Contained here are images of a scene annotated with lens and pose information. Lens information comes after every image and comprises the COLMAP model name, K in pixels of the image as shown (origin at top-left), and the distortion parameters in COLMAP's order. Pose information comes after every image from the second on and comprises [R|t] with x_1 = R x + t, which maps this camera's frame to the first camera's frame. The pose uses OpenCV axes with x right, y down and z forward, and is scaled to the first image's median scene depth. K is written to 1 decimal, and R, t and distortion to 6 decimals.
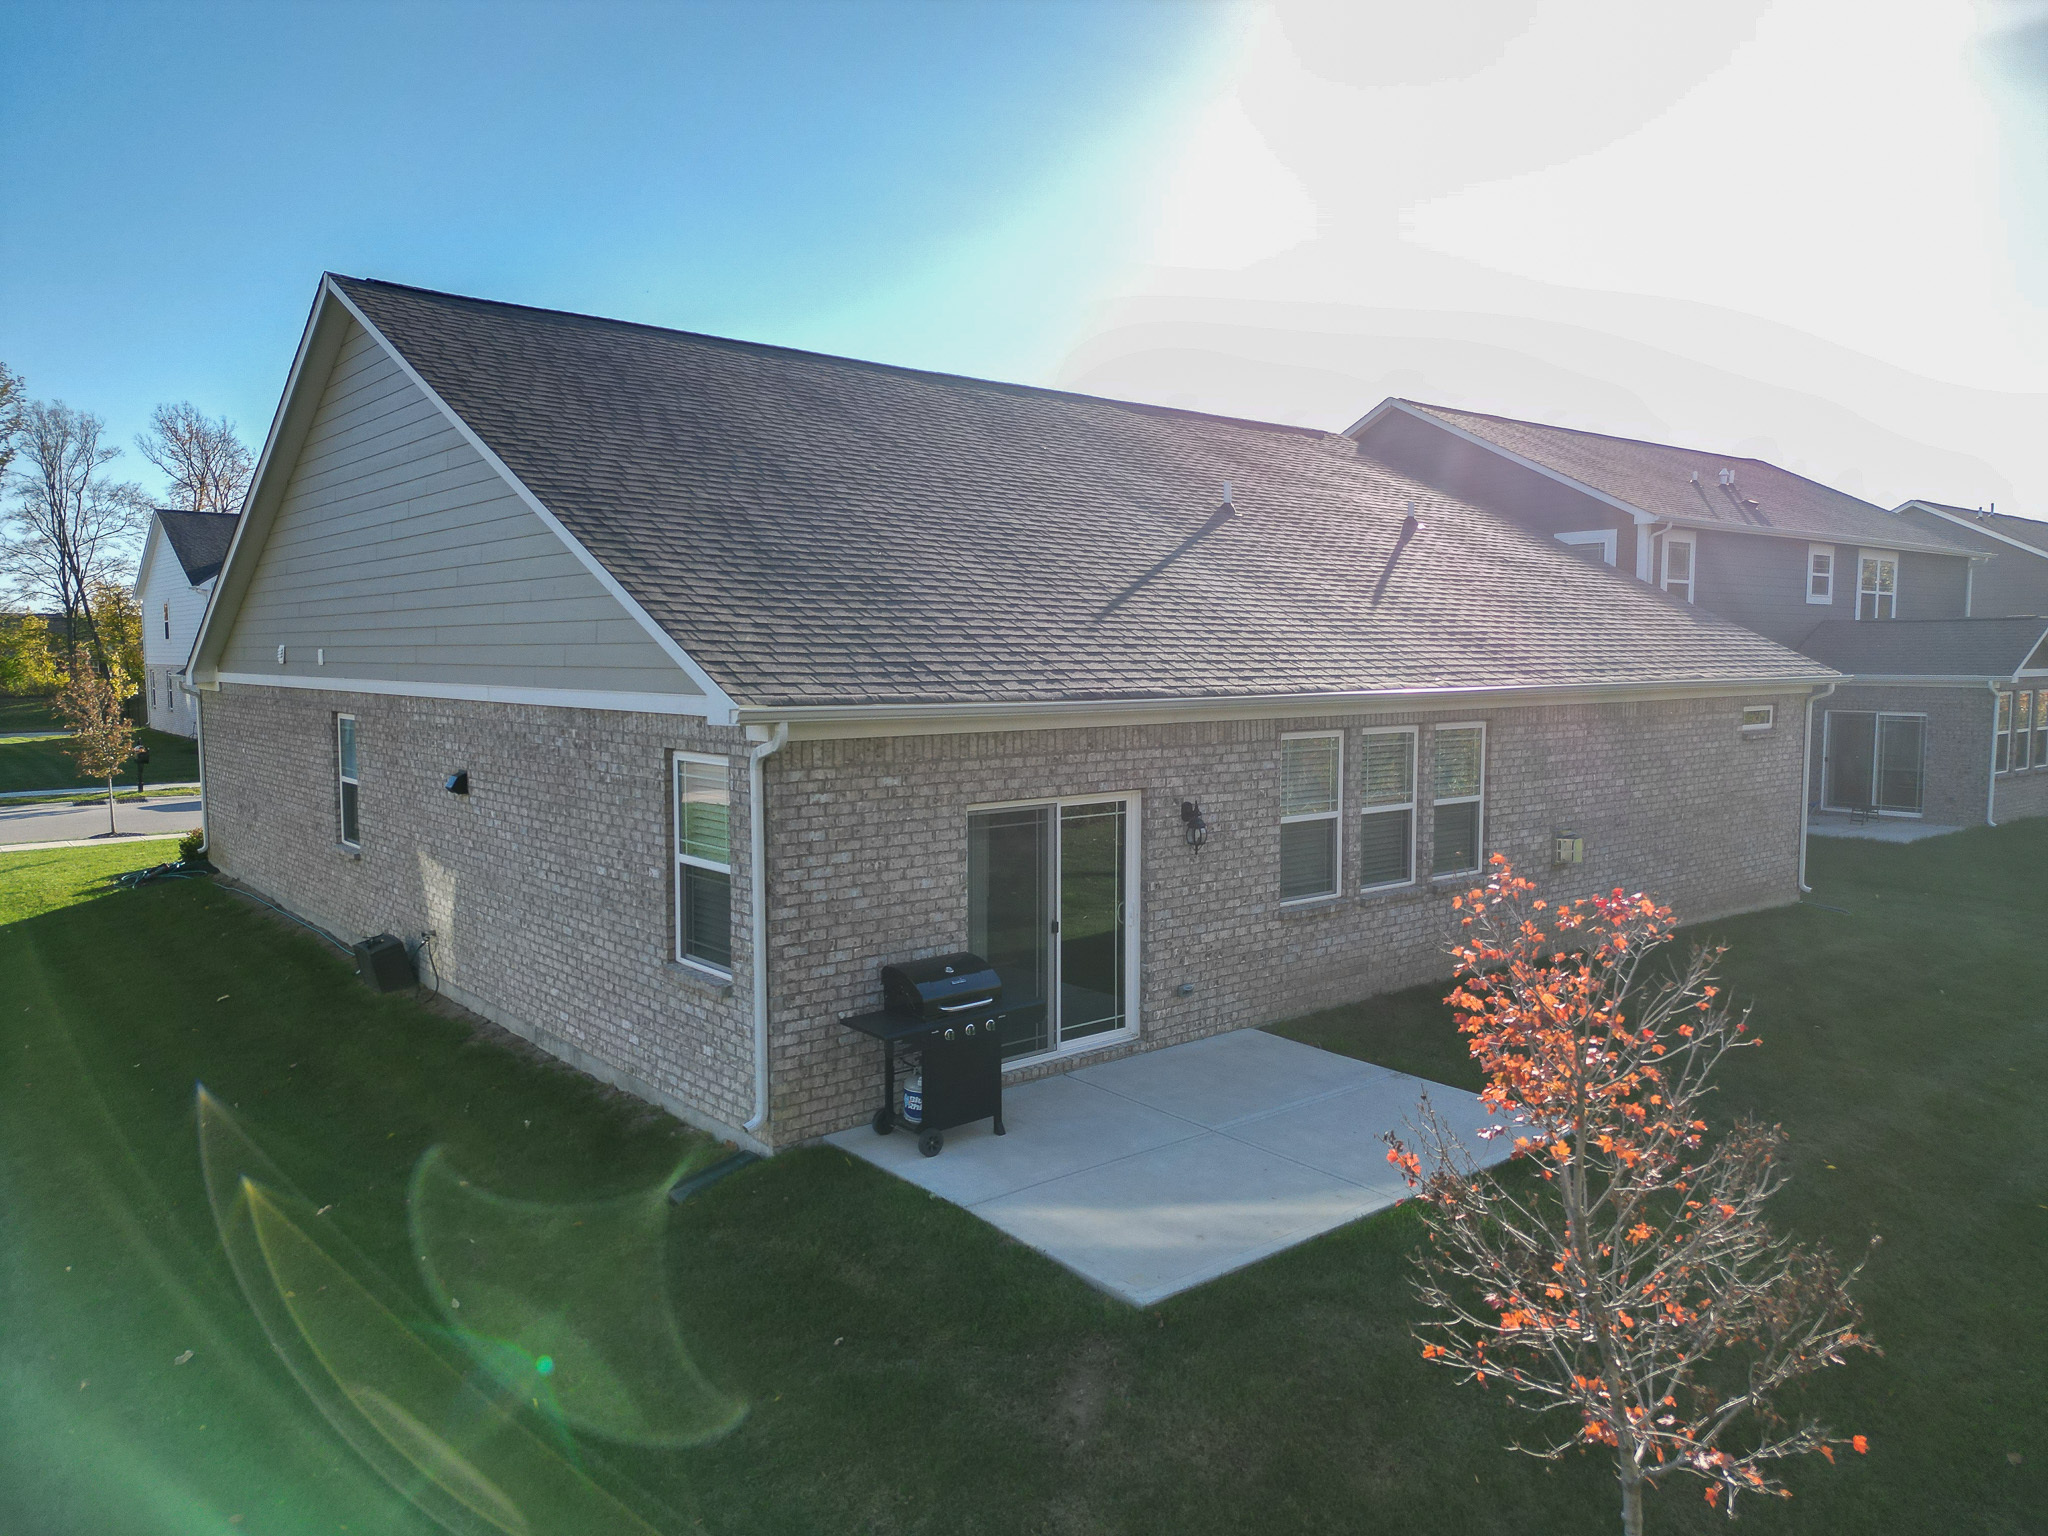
lens RADIAL K [[1437.5, 0, 1028.2], [0, 1437.5, 759.0], [0, 0, 1]] dist [0.048126, -0.044648]
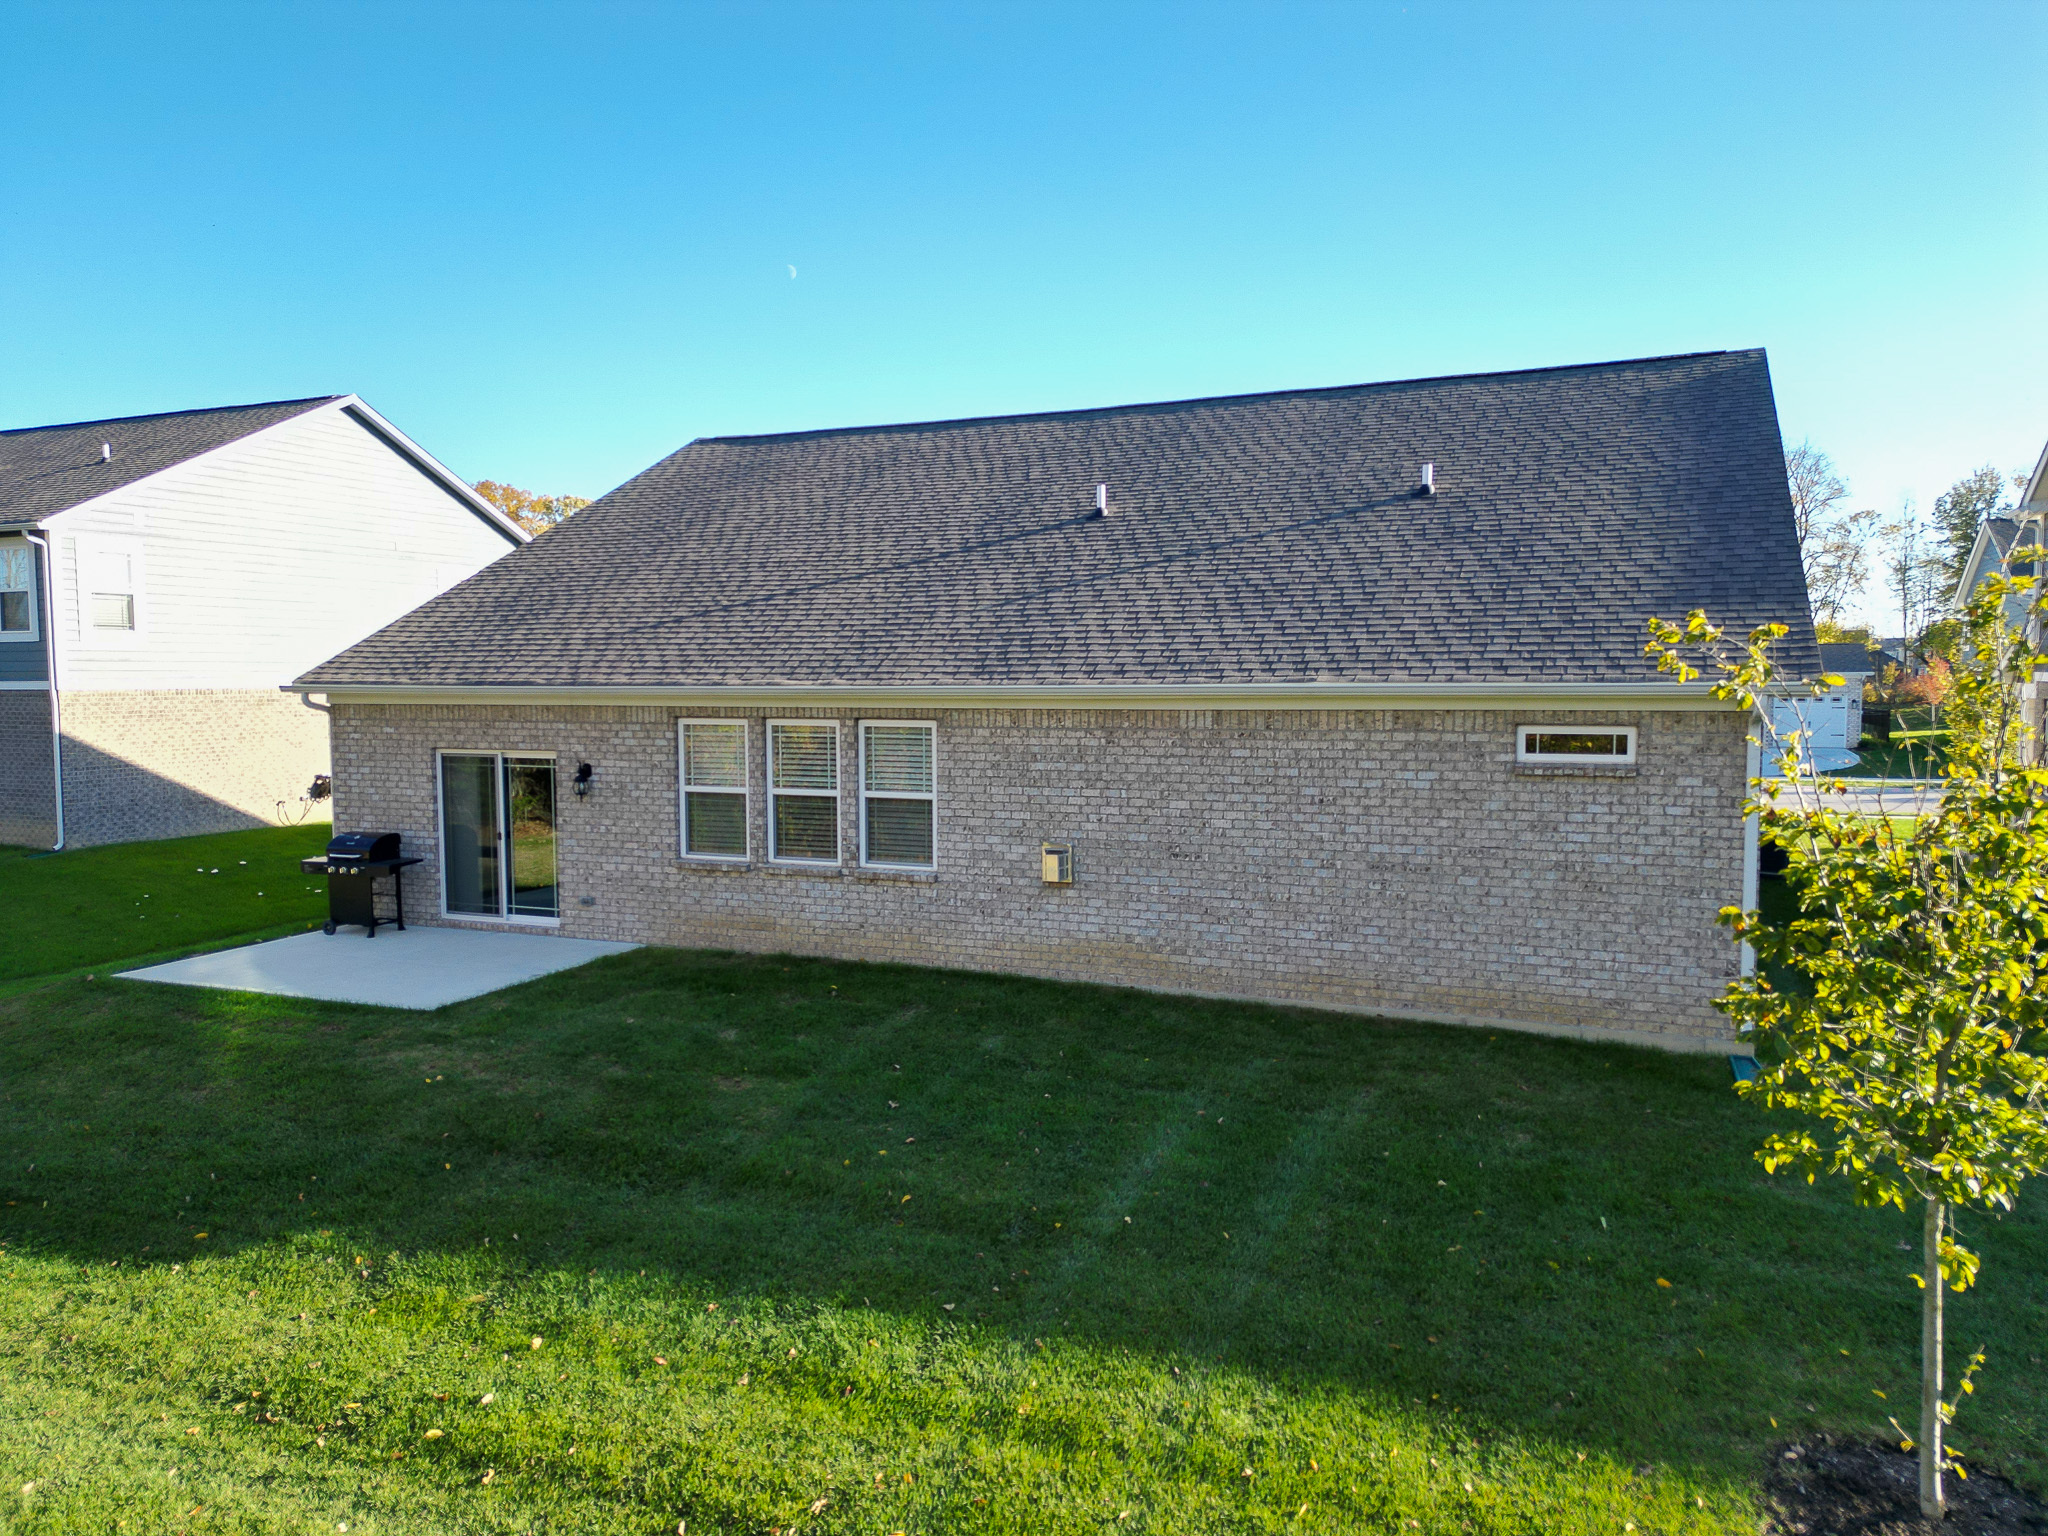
lens RADIAL K [[1437.5, 0, 1030.6], [0, 1437.5, 769.3], [0, 0, 1]] dist [0.048126, -0.044648]
pose [[0.460604, 0.069326, -0.884894, 1.478734], [-0.056513, 0.997213, 0.048709, -0.053692], [0.885805, 0.027572, 0.463238, 0.717866]]
